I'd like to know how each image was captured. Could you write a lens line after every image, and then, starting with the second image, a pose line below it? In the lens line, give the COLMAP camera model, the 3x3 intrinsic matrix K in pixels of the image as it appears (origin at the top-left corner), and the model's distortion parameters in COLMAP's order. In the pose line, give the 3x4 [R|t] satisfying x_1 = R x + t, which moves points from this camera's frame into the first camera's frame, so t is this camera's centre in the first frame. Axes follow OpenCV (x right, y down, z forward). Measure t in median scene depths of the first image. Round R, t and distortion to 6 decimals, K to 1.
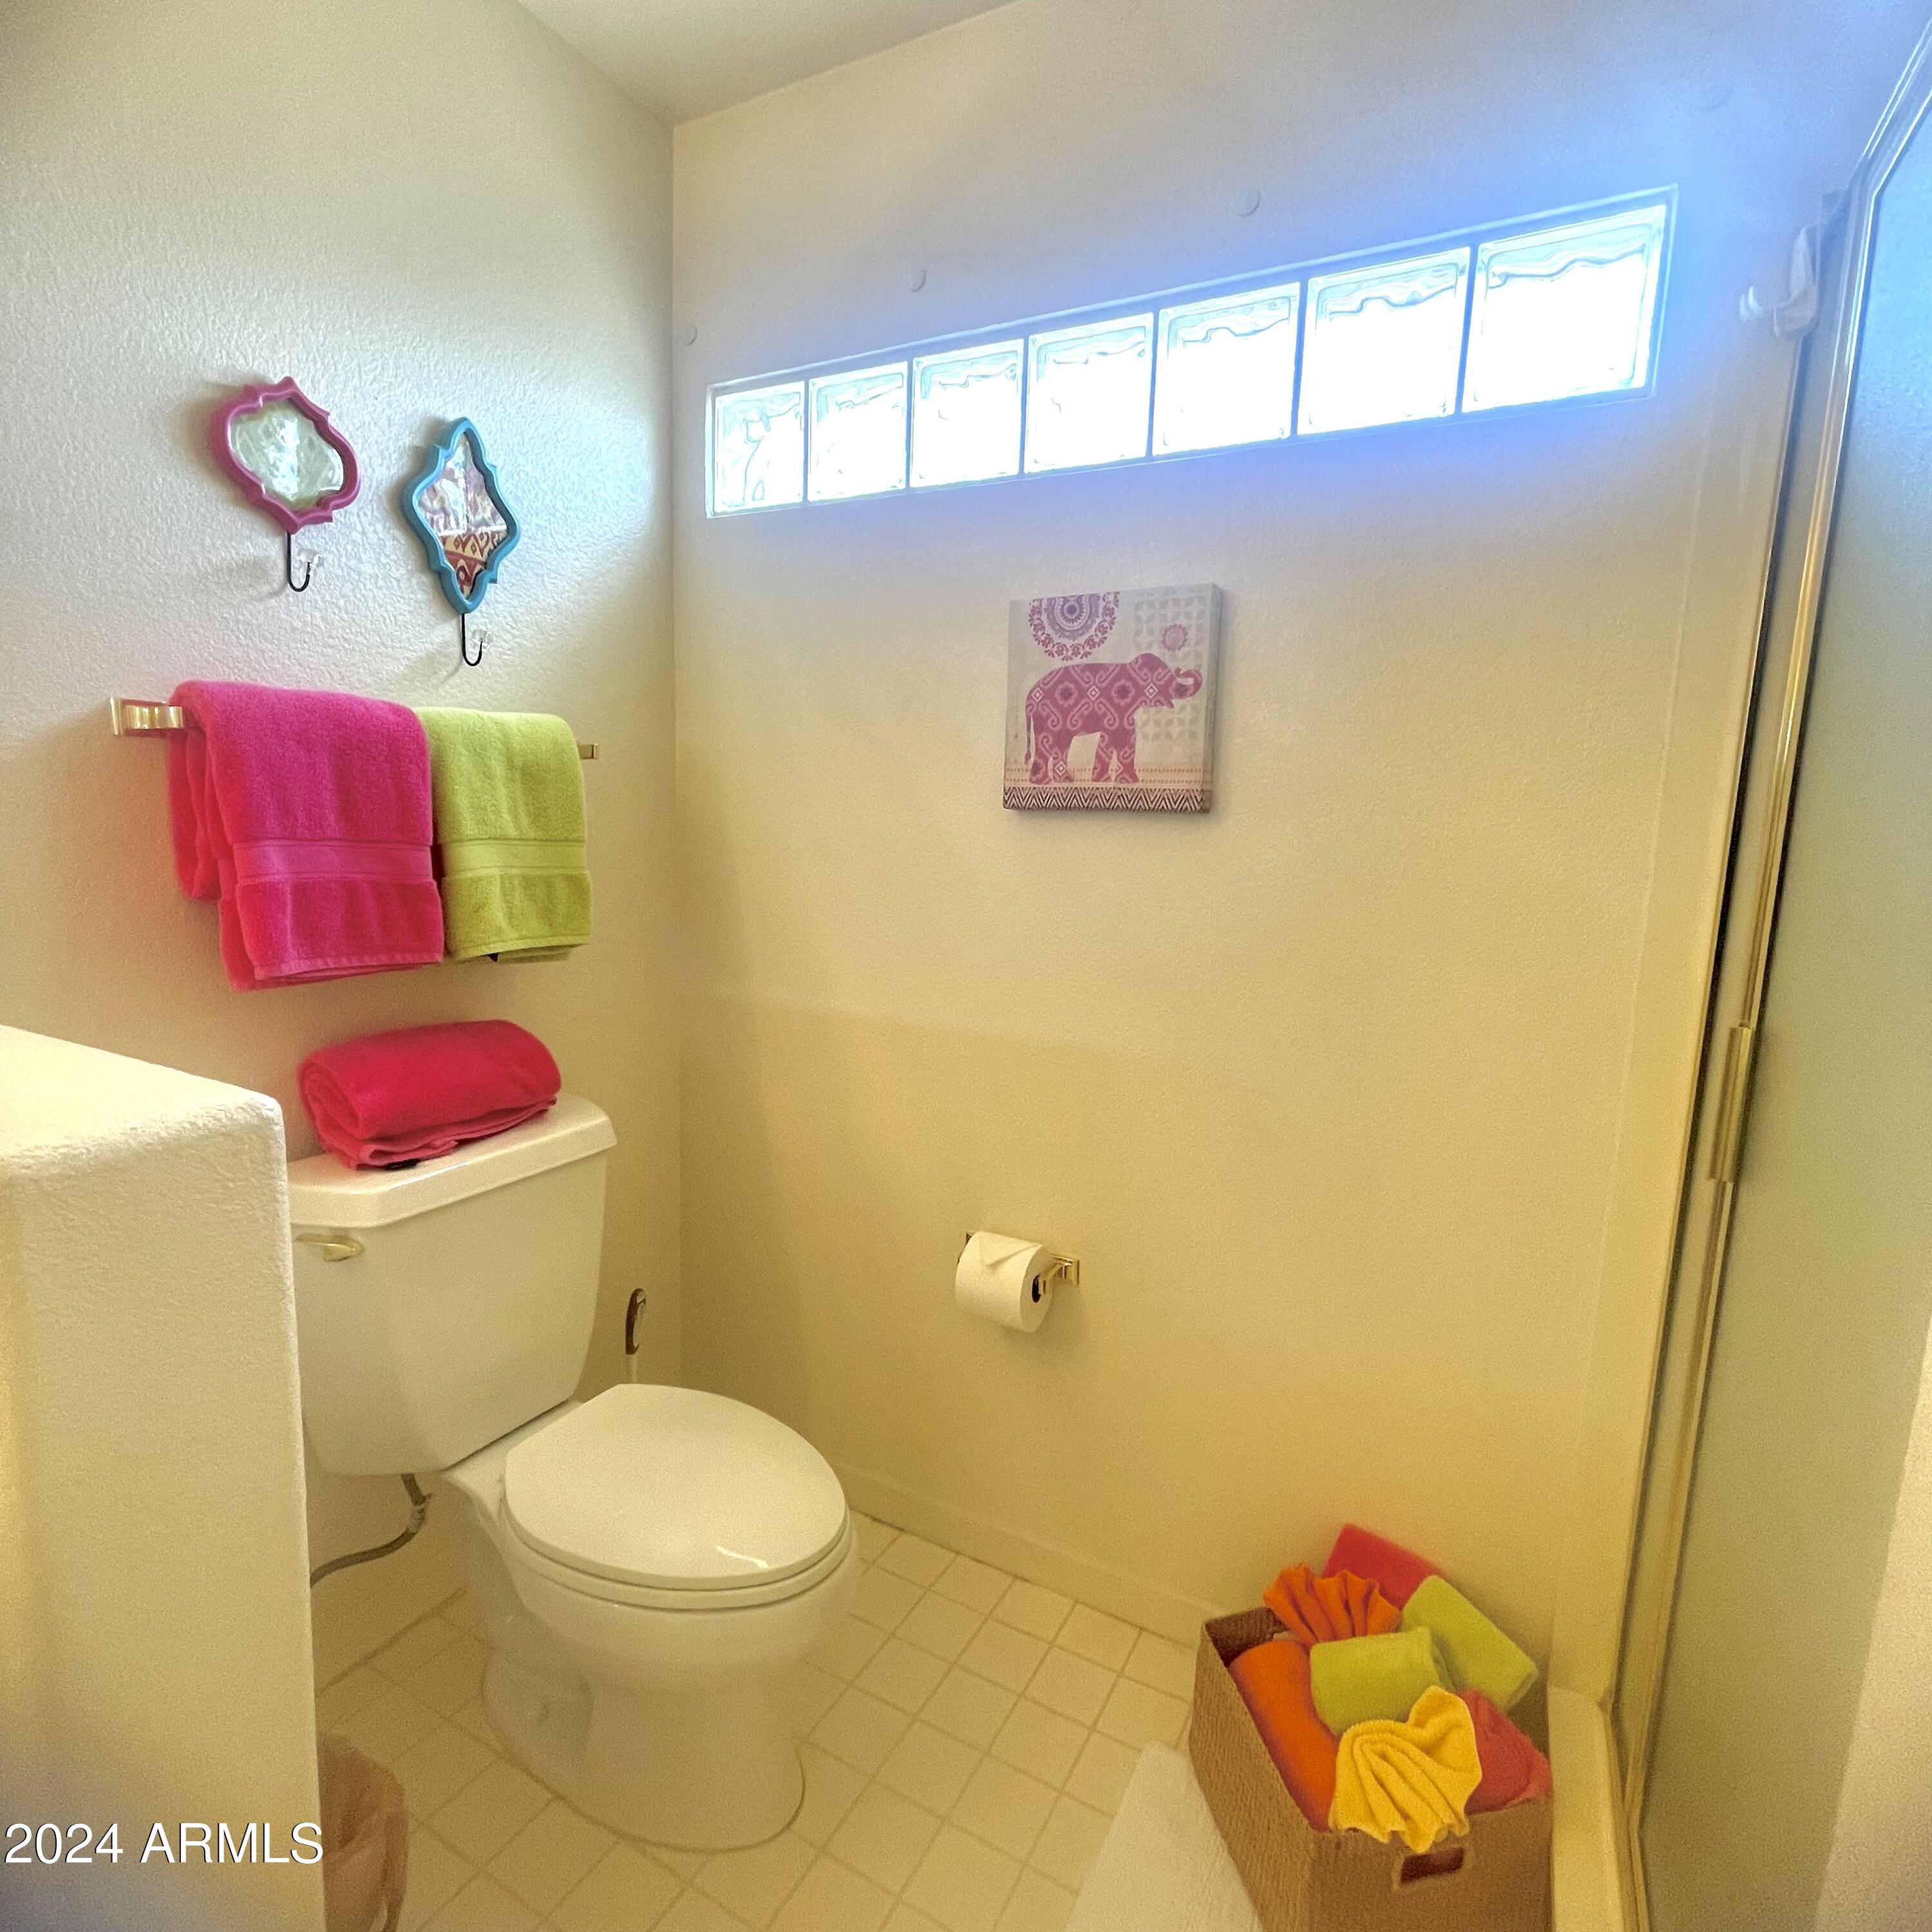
lens RADIAL K [[1044.0, 0, 965.5], [0, 1044.0, 987.4], [0, 0, 1]] dist [-0.001323, 0.000243]
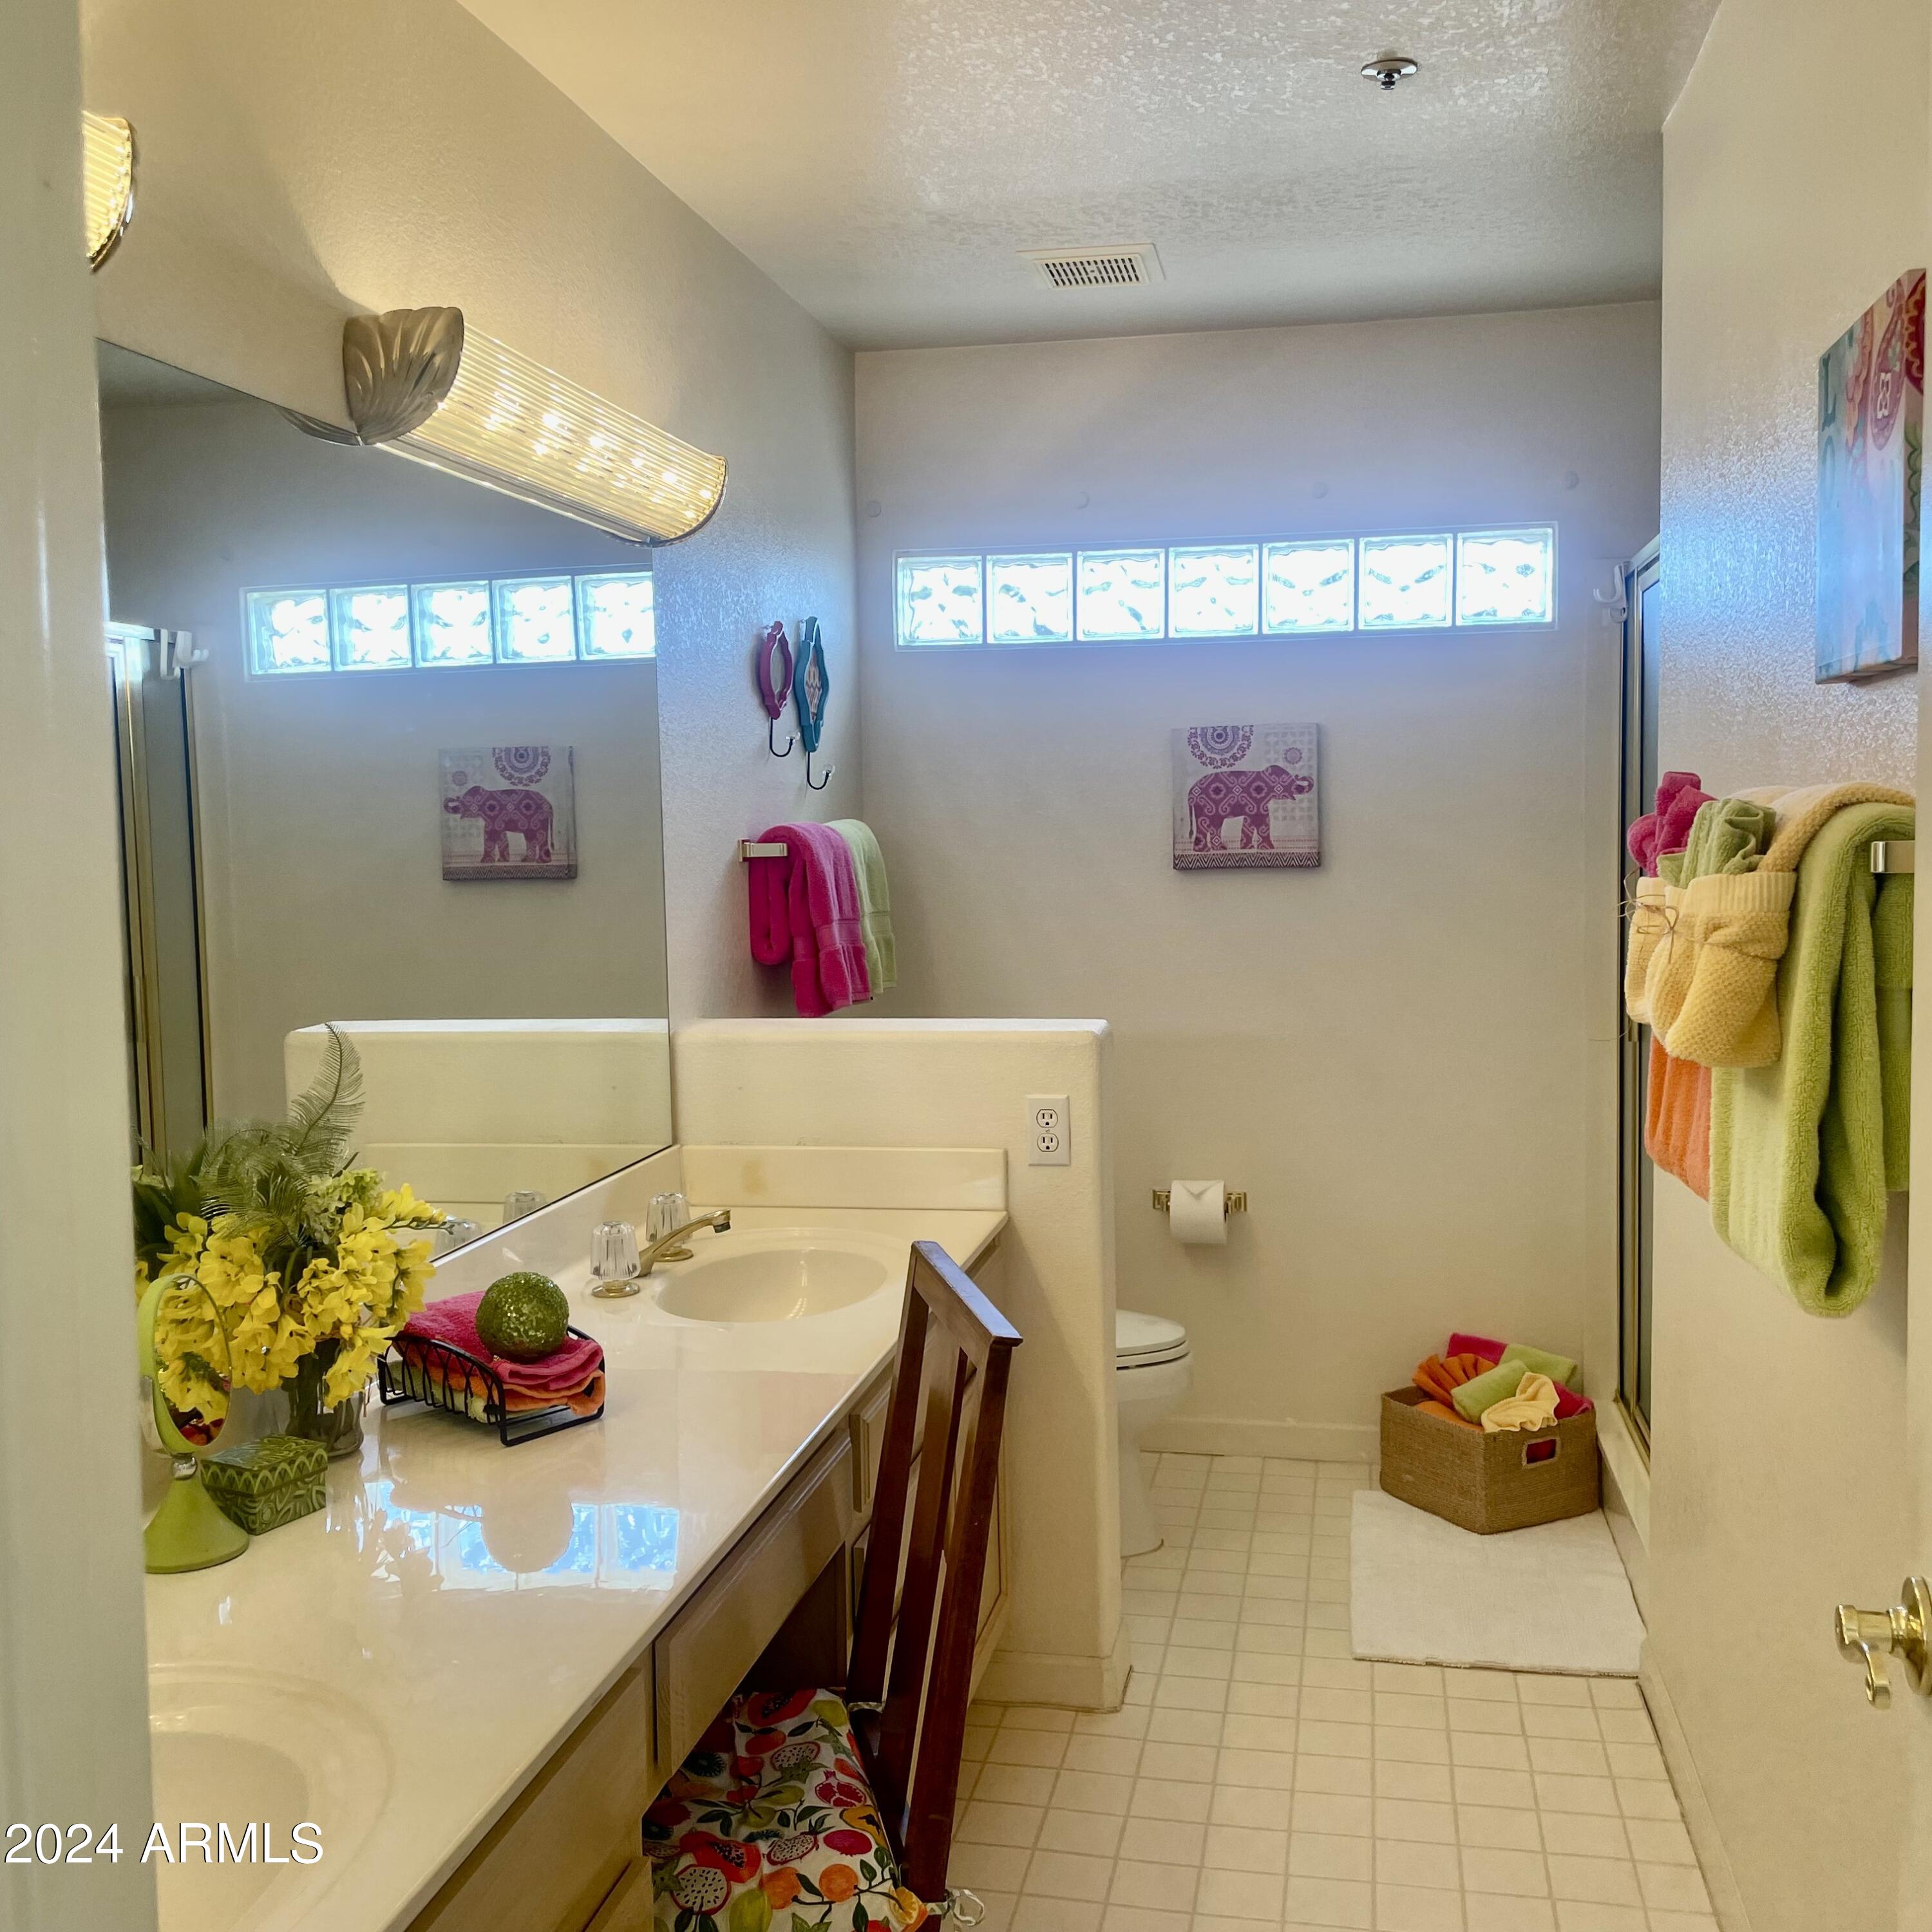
lens RADIAL K [[1979.9, 0, 990.8], [0, 1979.9, 966.4], [0, 0, 1]] dist [0.115256, -0.169855]
pose [[0.952122, -0.083403, 0.294123, -1.075918], [0.099009, 0.994340, -0.038548, 0.040973], [-0.289243, 0.065823, 0.954990, -1.595340]]
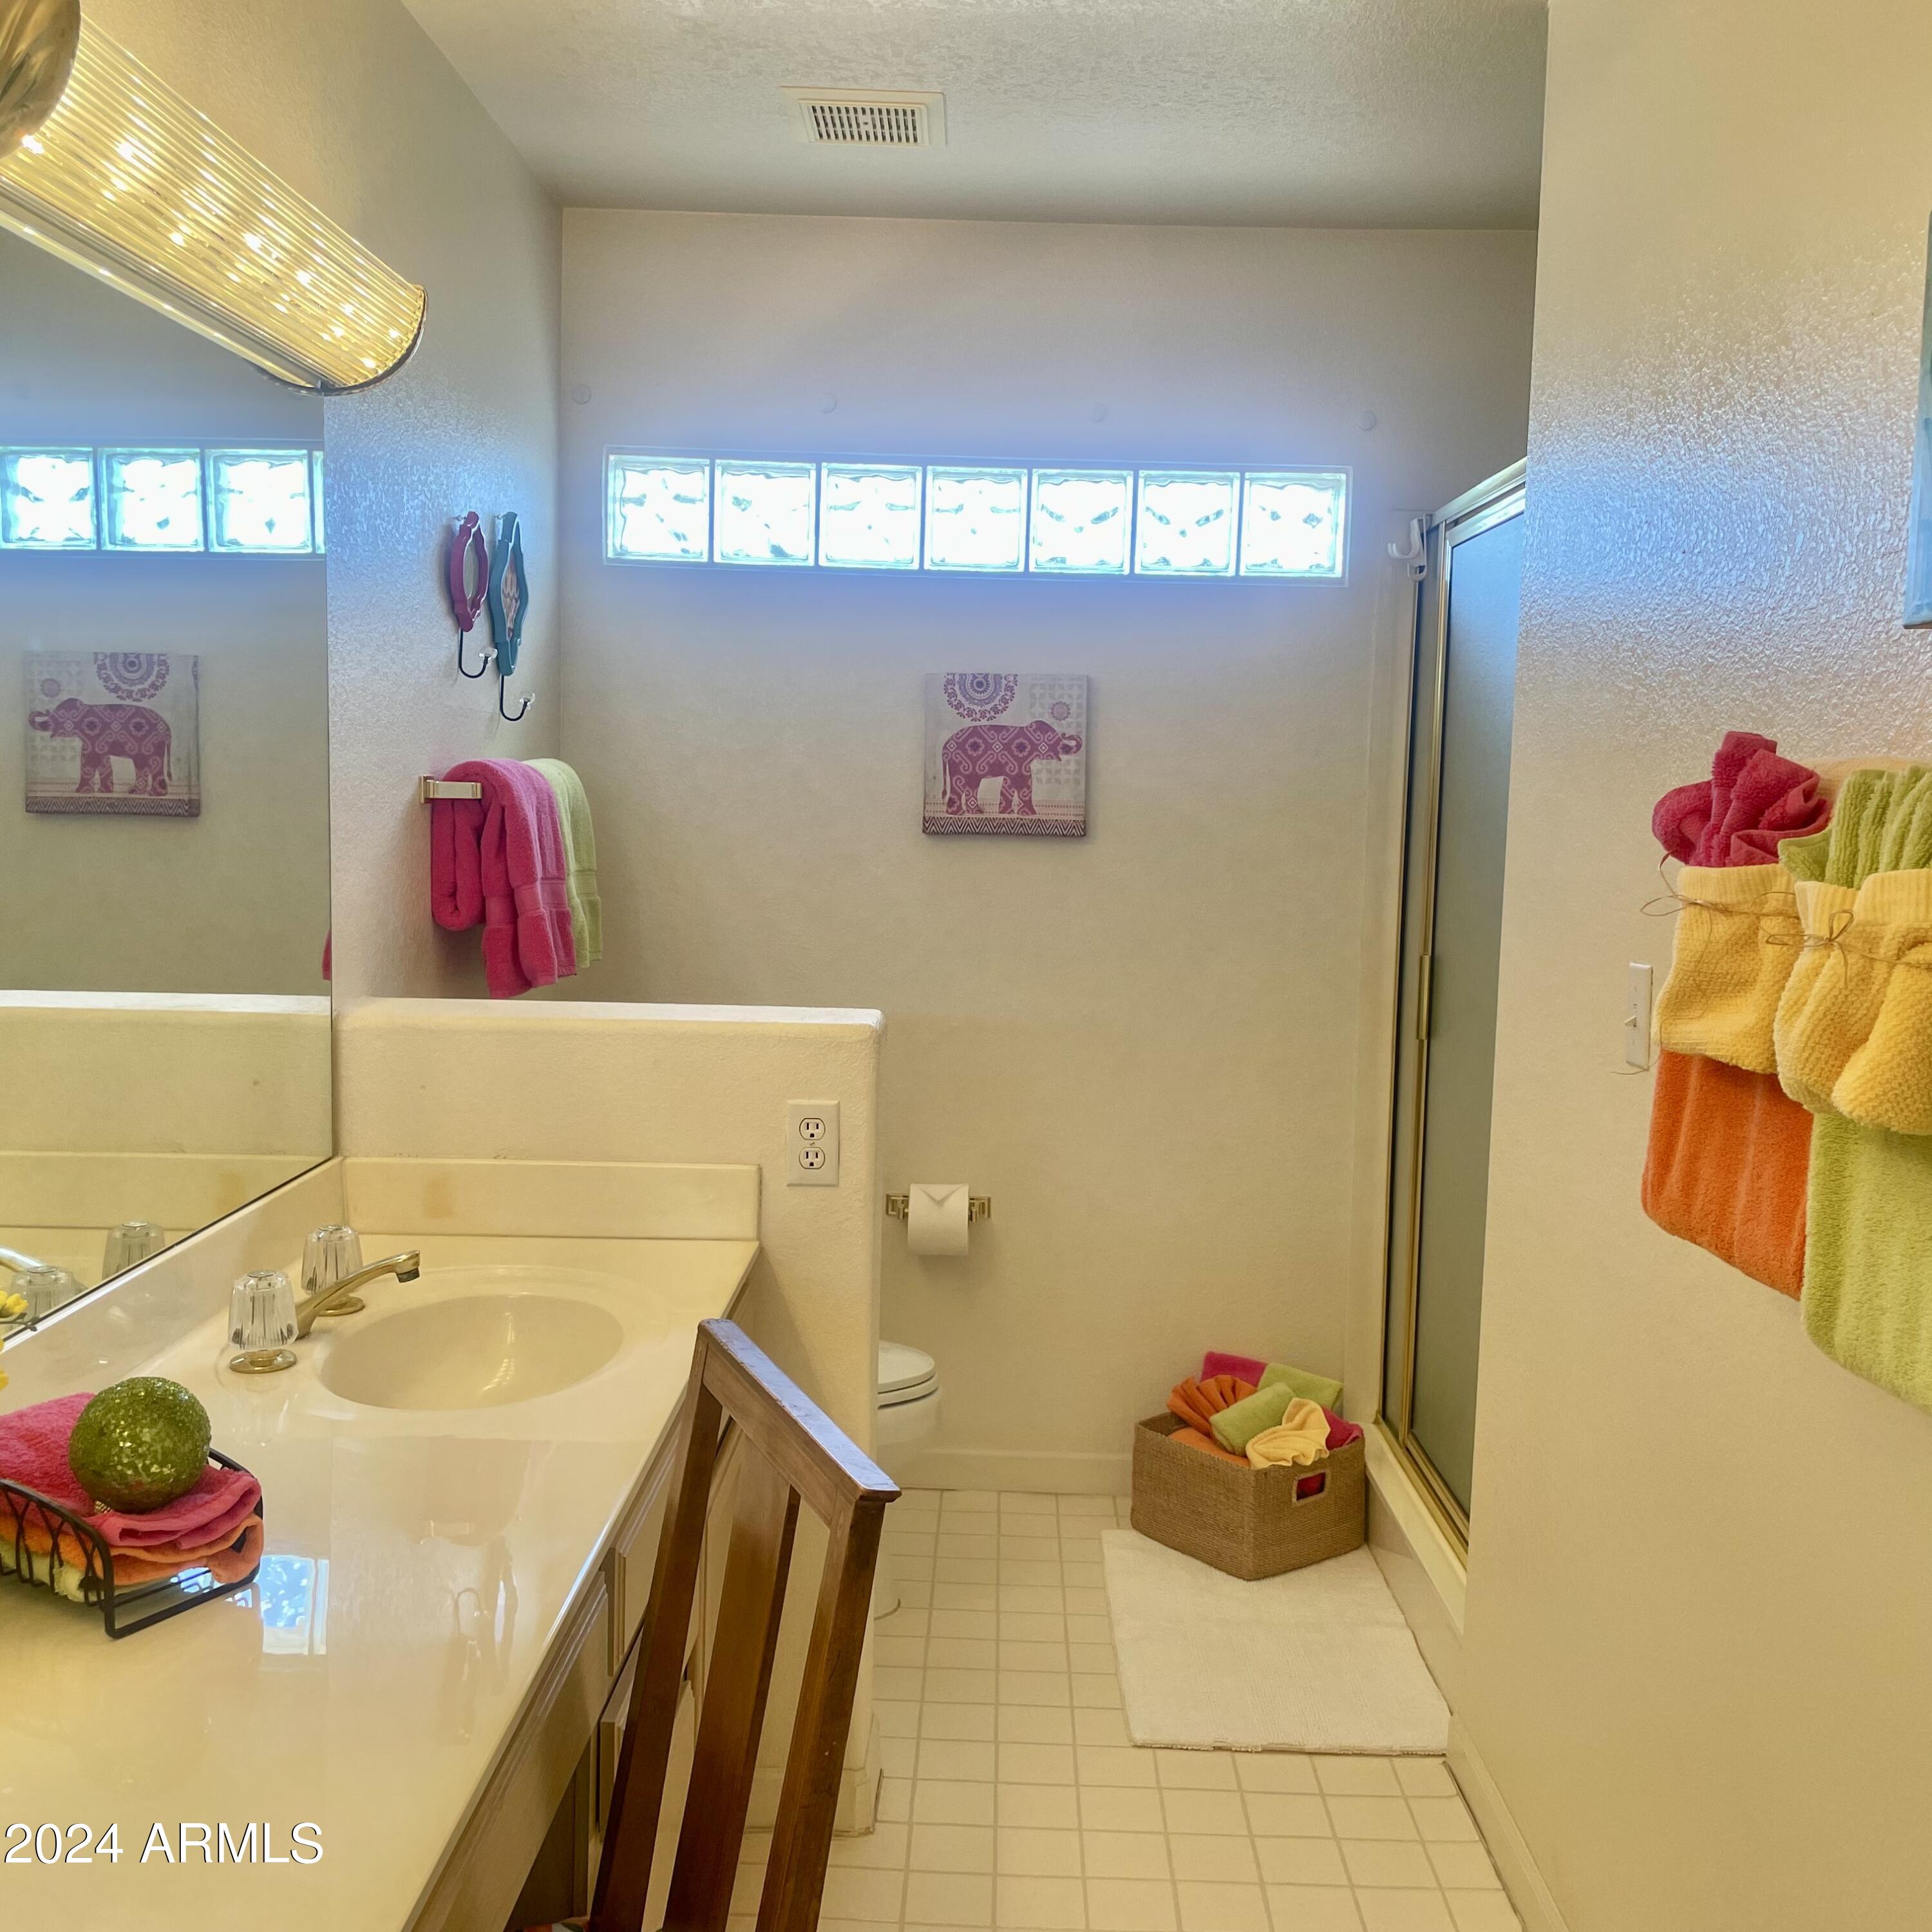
lens RADIAL K [[1979.9, 0, 990.8], [0, 1979.9, 966.4], [0, 0, 1]] dist [0.115256, -0.169855]
pose [[0.885792, -0.065601, 0.459423, -1.066010], [0.076028, 0.997097, -0.004211, 0.003519], [-0.457813, 0.038659, 0.888208, -1.220857]]
